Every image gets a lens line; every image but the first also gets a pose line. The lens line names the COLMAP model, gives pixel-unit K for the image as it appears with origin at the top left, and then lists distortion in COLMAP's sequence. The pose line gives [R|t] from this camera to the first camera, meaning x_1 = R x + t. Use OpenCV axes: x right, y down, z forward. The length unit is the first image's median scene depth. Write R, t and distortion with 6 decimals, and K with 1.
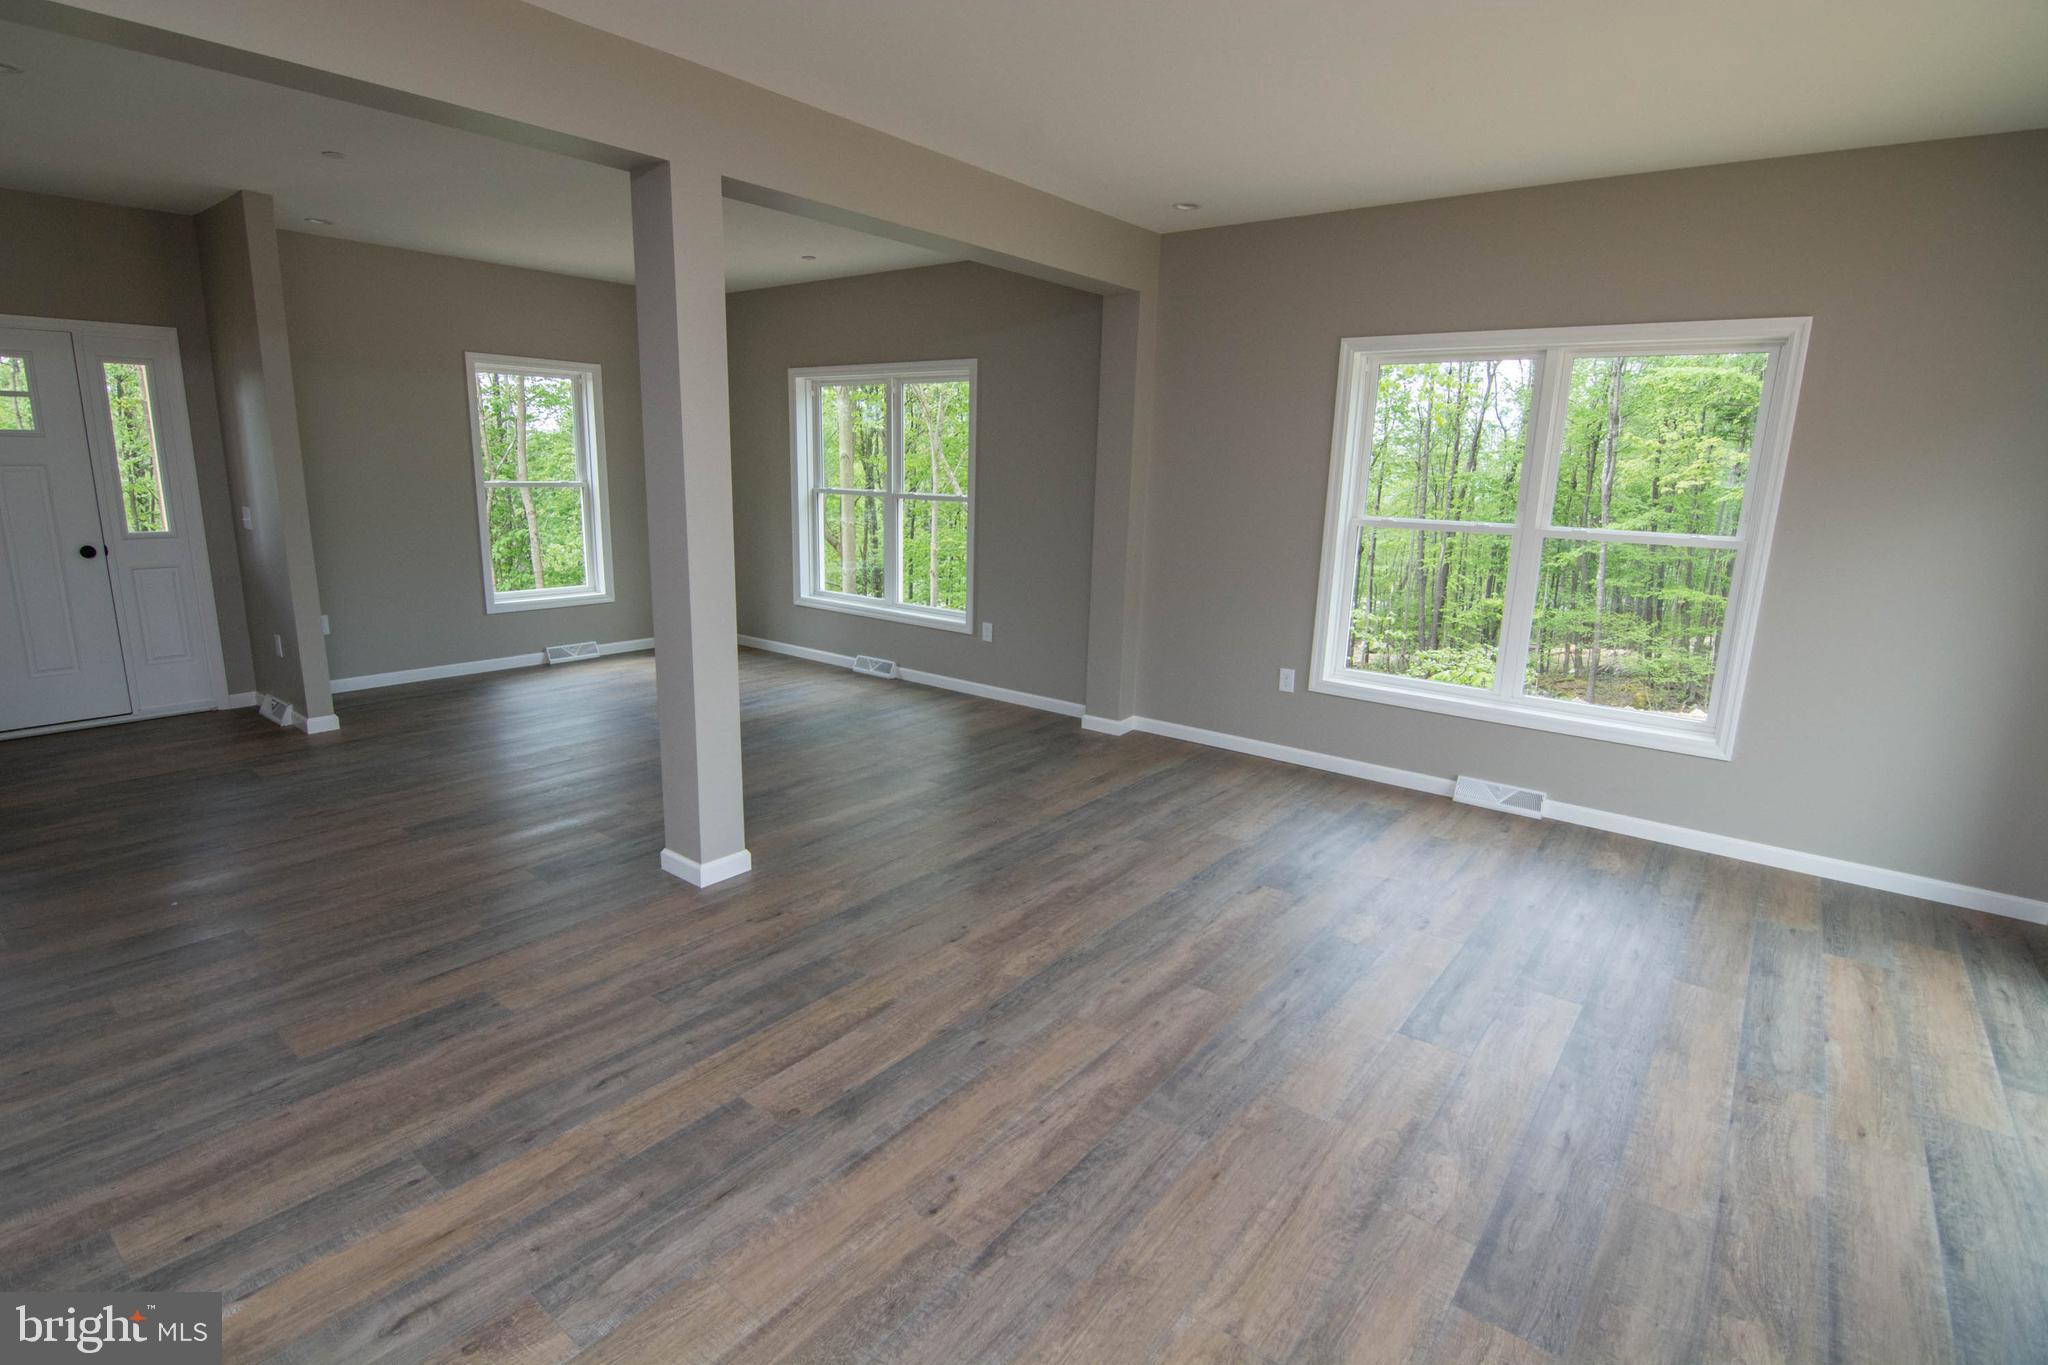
lens RADIAL K [[995.4, 0, 1024.0], [0, 995.4, 682.5], [0, 0, 1]] dist [-0.007080, -0.011625]
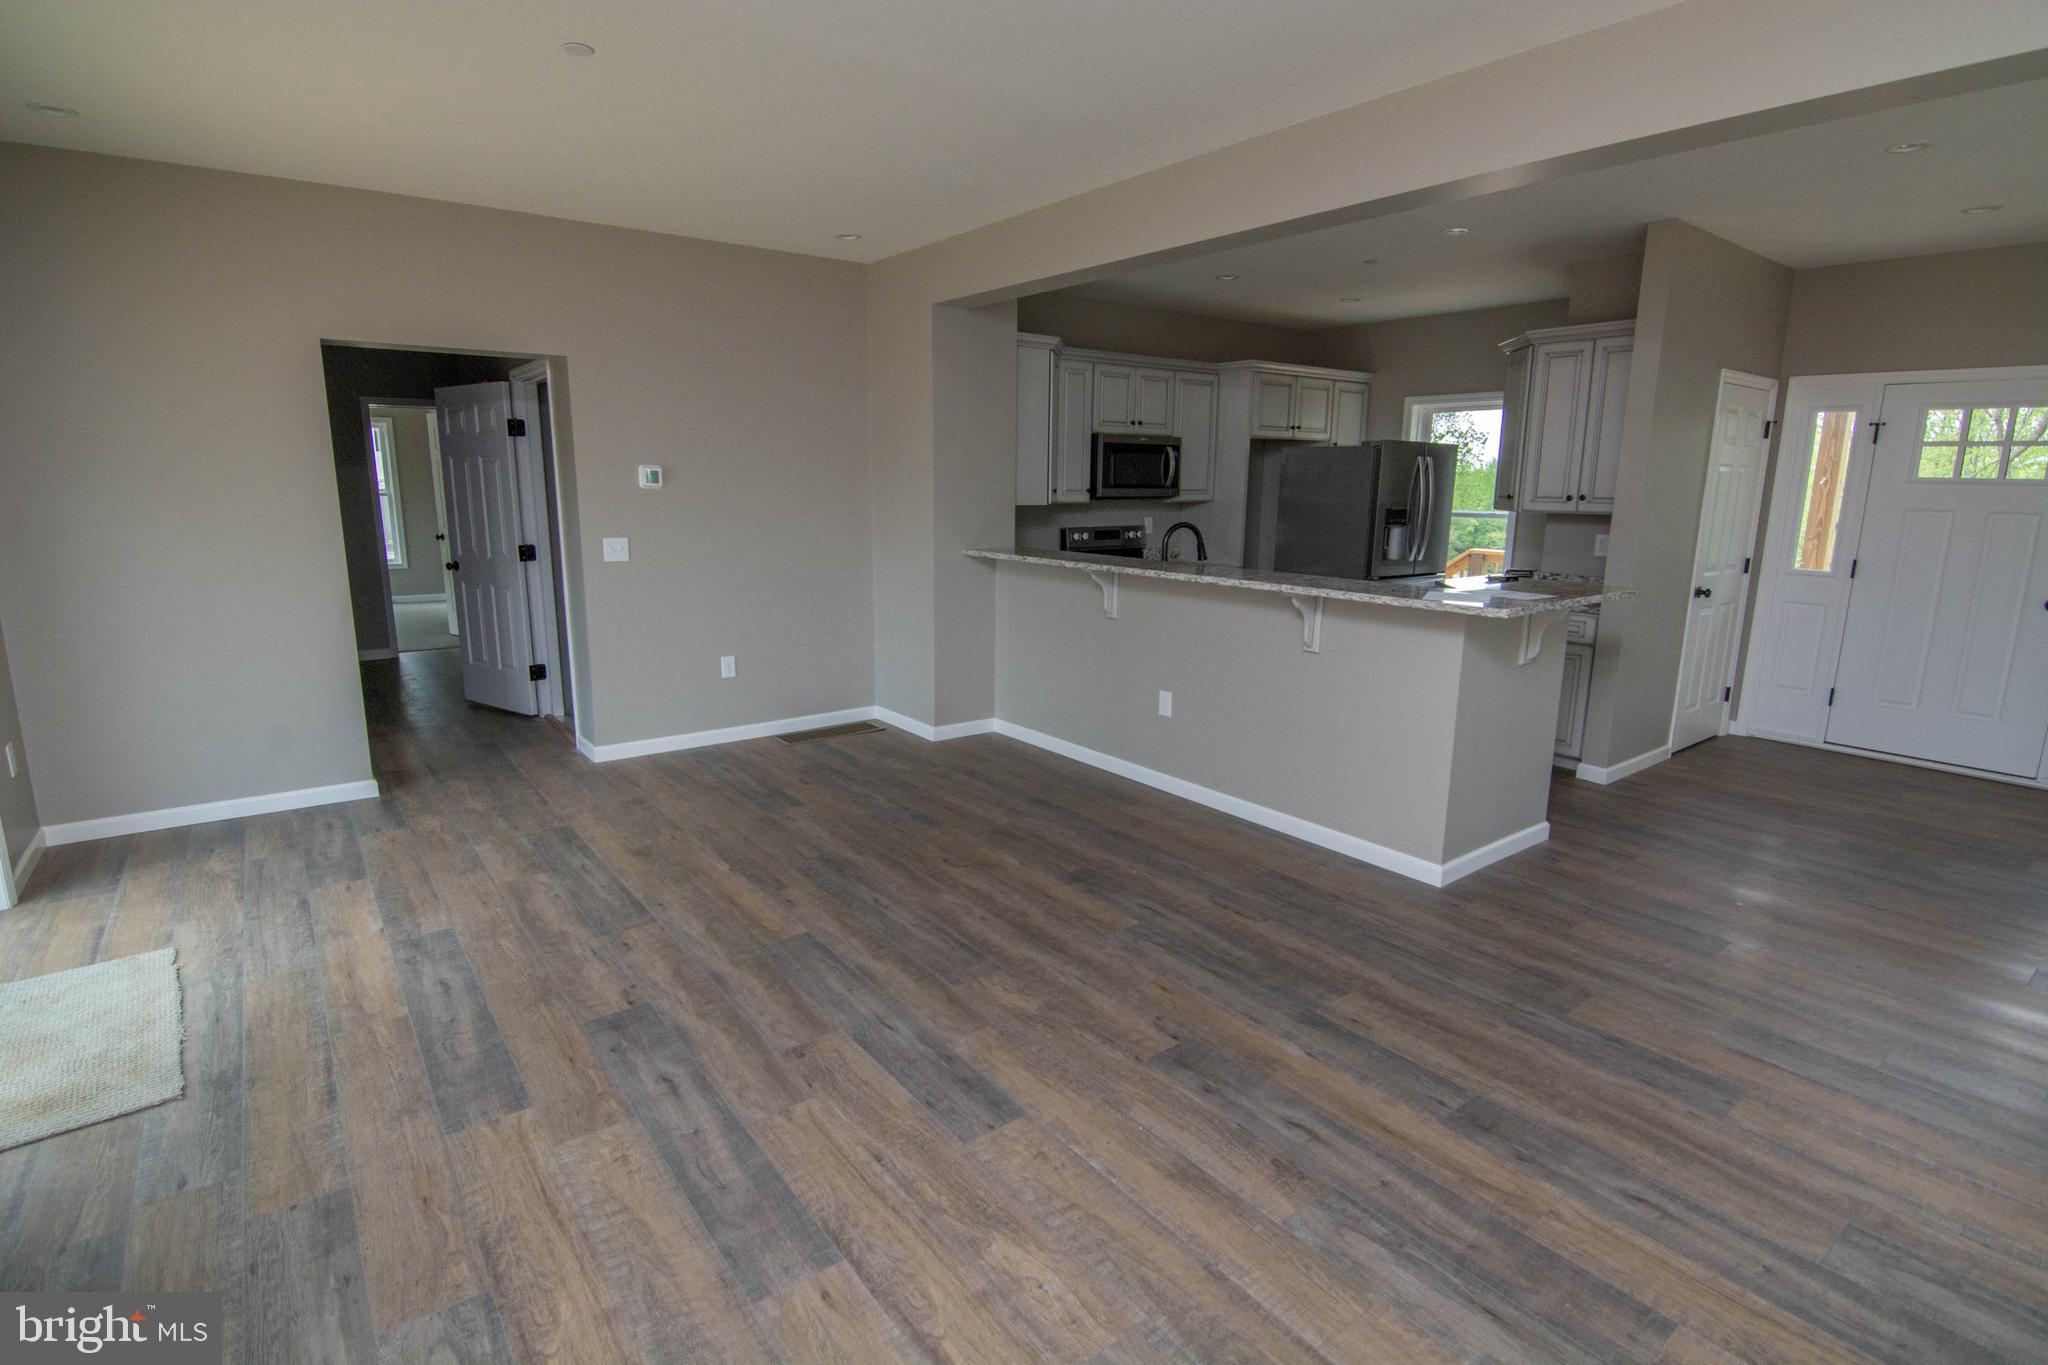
lens RADIAL K [[995.4, 0, 1024.0], [0, 995.4, 682.5], [0, 0, 1]] dist [-0.007080, -0.011625]
pose [[-0.250185, 0.167711, -0.953562, 0.415877], [-0.226633, 0.947377, 0.226085, -0.092766], [0.941300, 0.272672, -0.199010, 0.477141]]
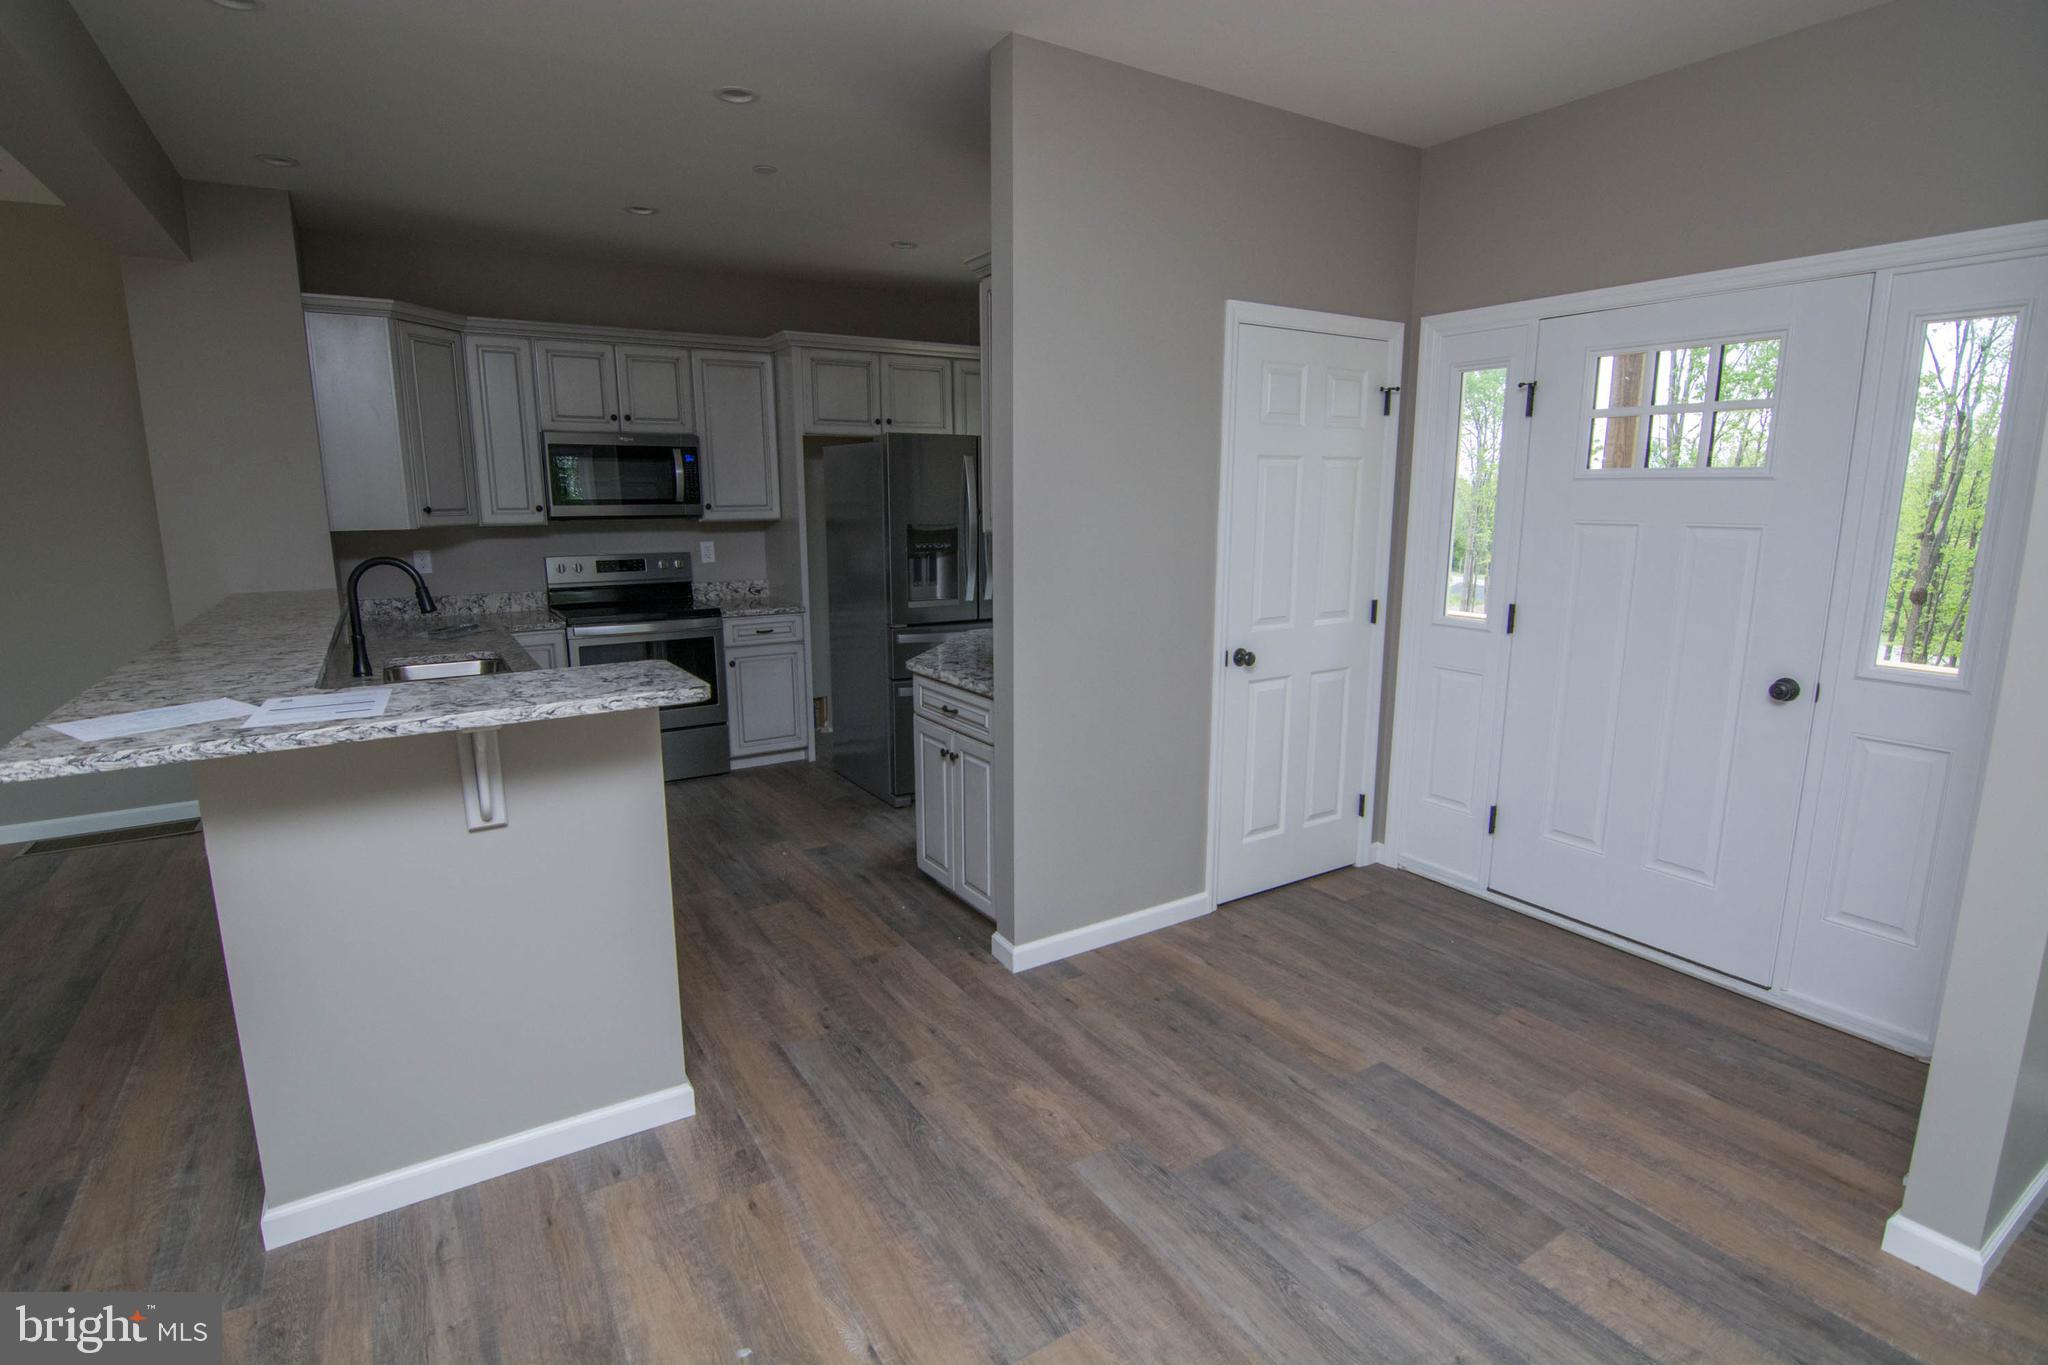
lens RADIAL K [[959.5, 0, 1023.4], [0, 959.5, 697.7], [0, 0, 1]] dist [-0.012801, -0.007864]
pose [[-0.324591, 0.171325, -0.930209, -0.608814], [-0.212276, 0.945177, 0.248154, -0.317783], [0.921727, 0.278009, -0.270428, 1.401908]]
